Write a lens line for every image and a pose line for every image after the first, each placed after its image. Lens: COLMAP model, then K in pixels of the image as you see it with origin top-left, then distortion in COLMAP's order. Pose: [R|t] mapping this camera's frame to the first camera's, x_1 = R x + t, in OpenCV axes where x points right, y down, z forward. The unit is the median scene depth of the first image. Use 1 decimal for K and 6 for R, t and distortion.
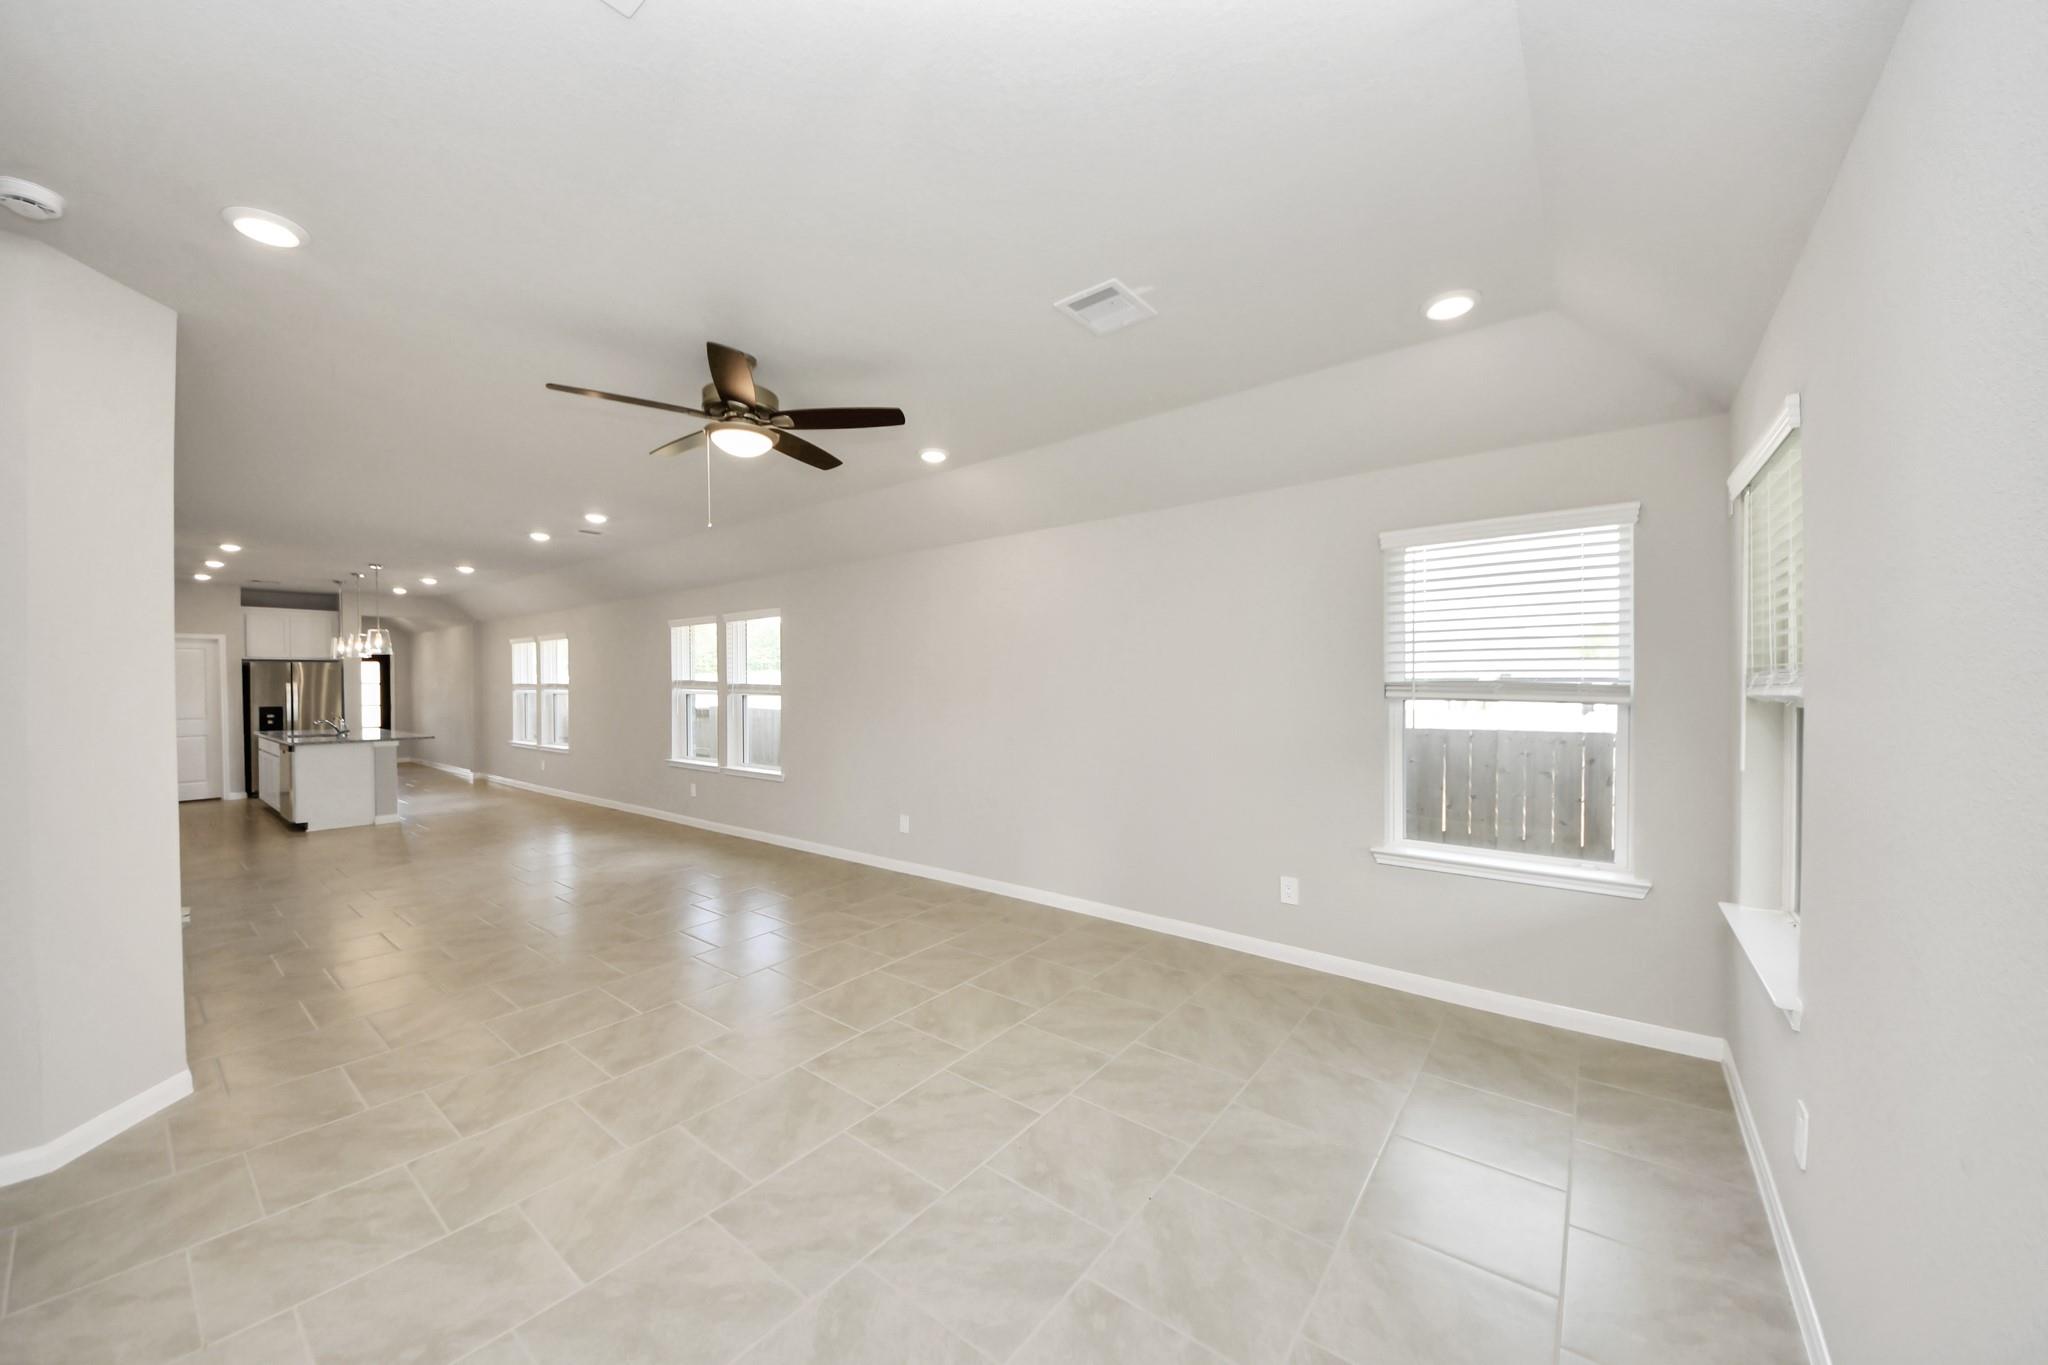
lens RADIAL K [[731.9, 0, 1017.6], [0, 731.9, 679.3], [0, 0, 1]] dist [0.009714, -0.002090]
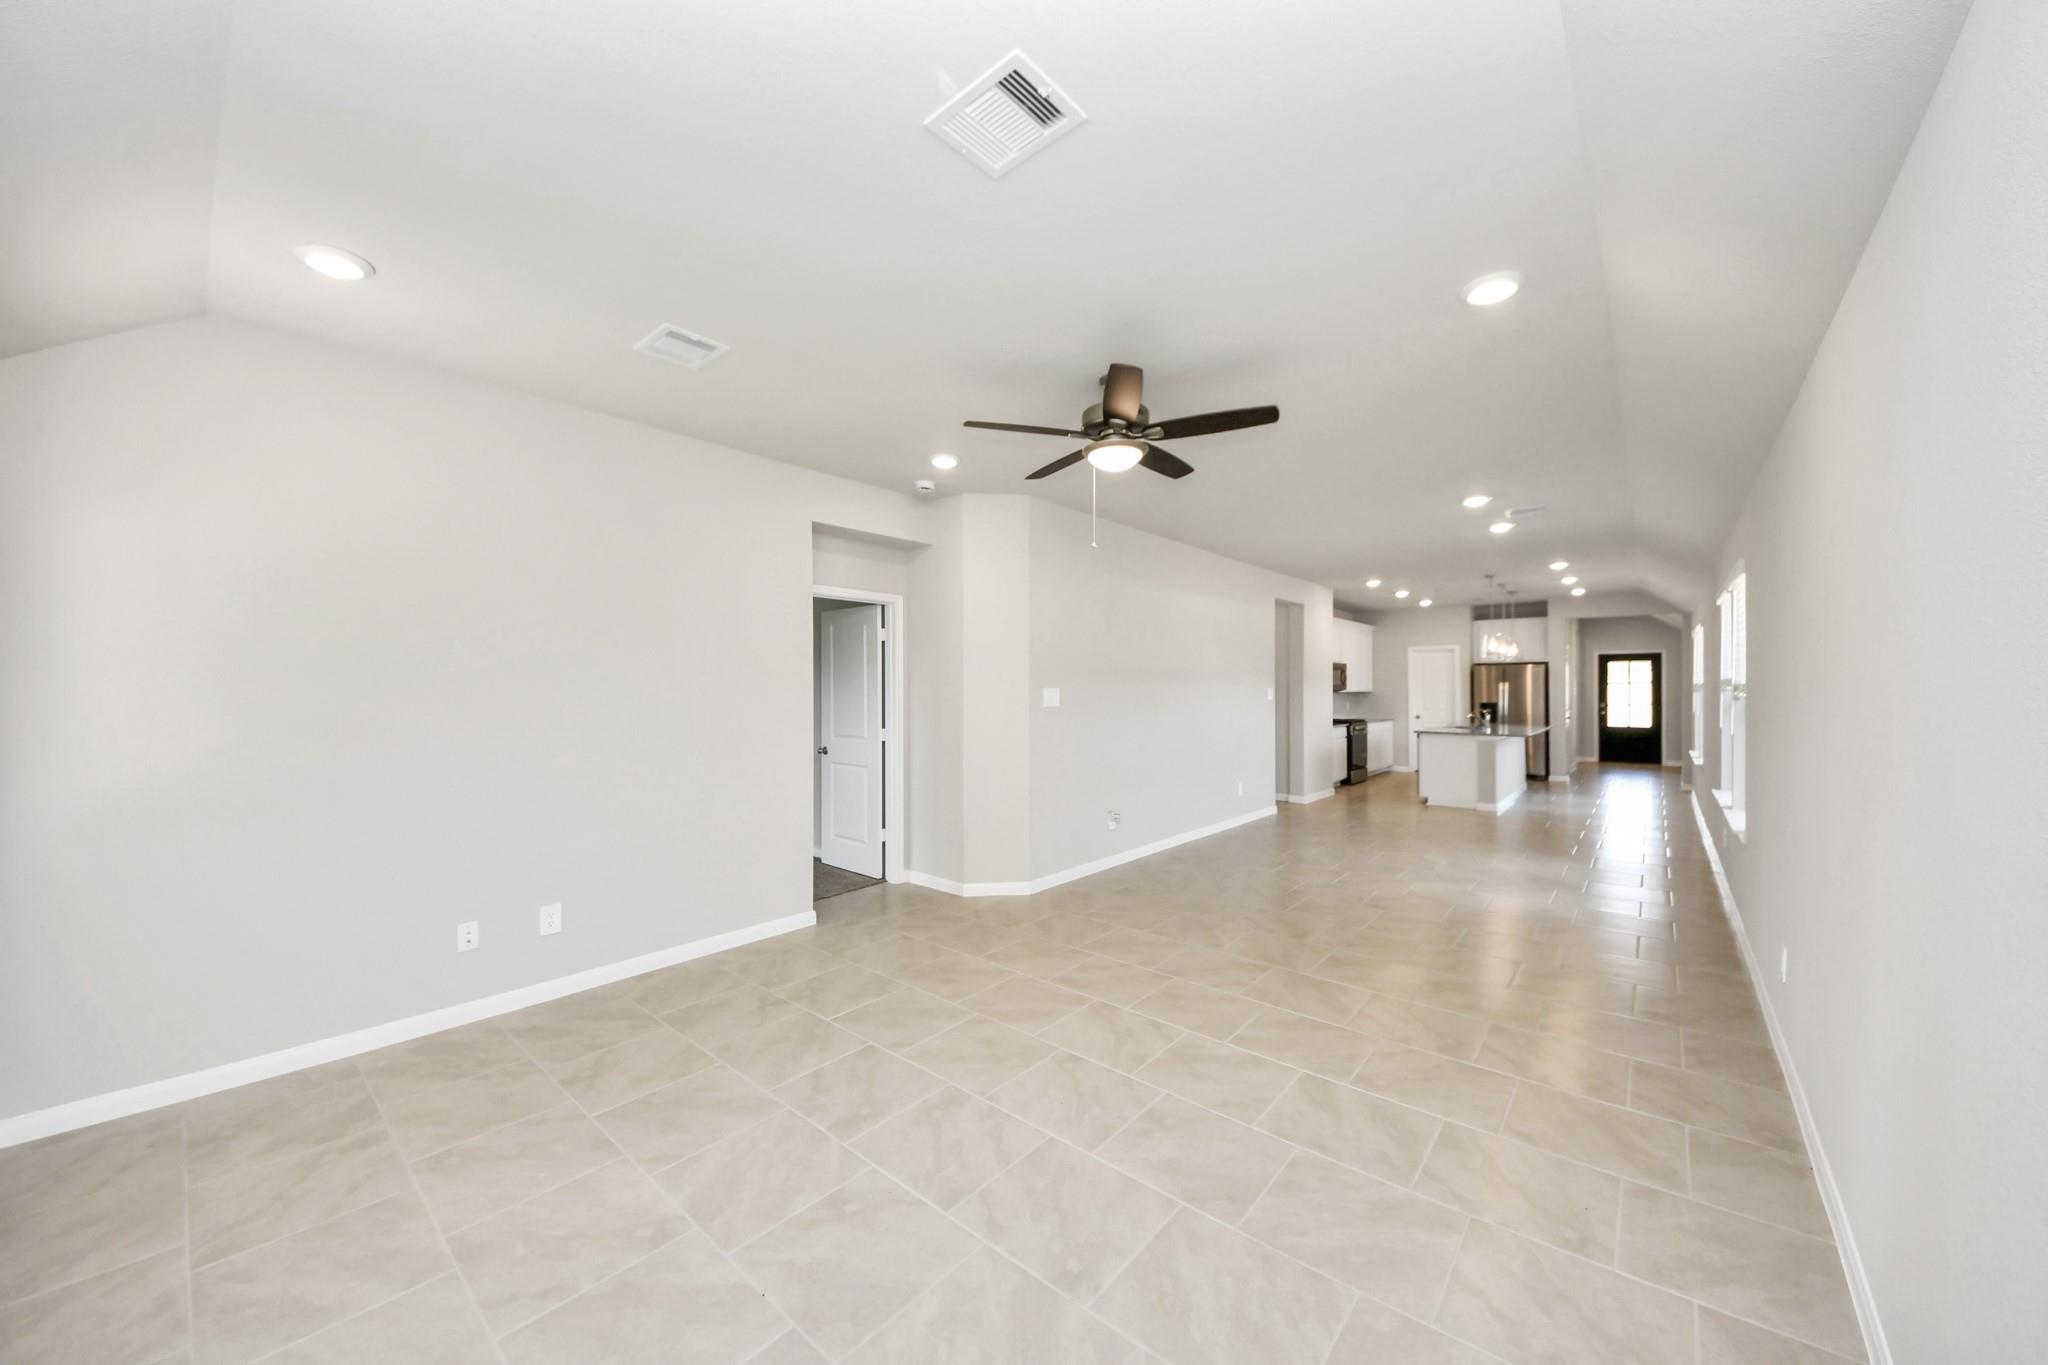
lens RADIAL K [[731.9, 0, 1010.1], [0, 731.9, 681.1], [0, 0, 1]] dist [0.009714, -0.002090]
pose [[-0.049755, 0.001703, -0.998760, 0.678981], [-0.000847, 0.999998, 0.001748, 0.002153], [0.998761, 0.000933, -0.049754, 0.894436]]
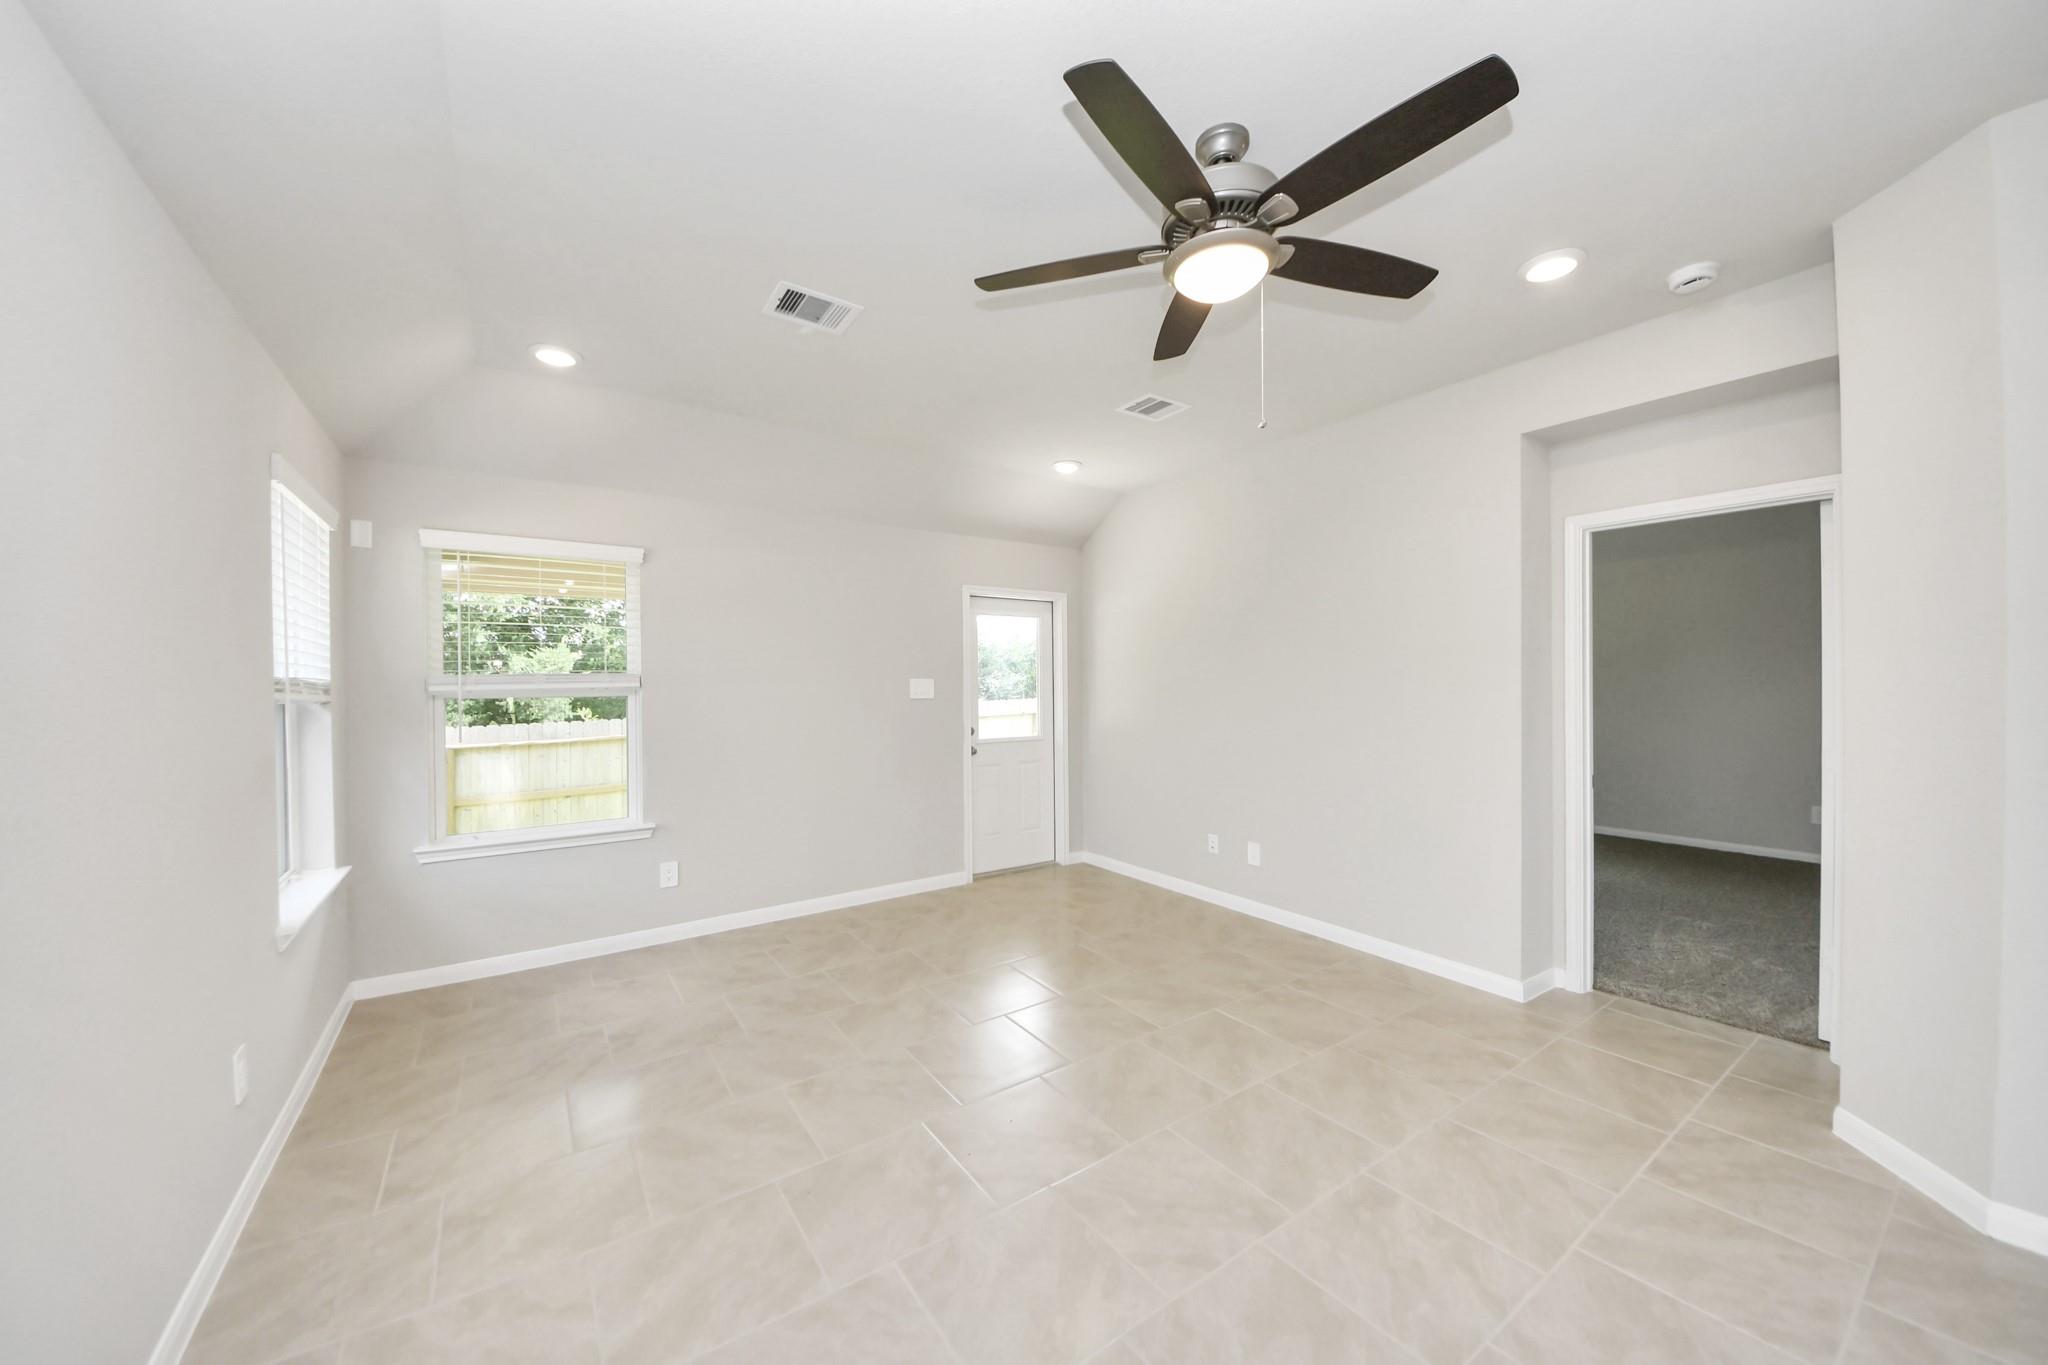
lens RADIAL K [[731.9, 0, 1017.8], [0, 731.9, 686.4], [0, 0, 1]] dist [0.009714, -0.002090]
pose [[-0.953930, 0.018086, 0.299484, -0.395895], [0.021148, 0.999752, 0.006986, 0.018544], [-0.299284, 0.012998, -0.954076, 1.638635]]
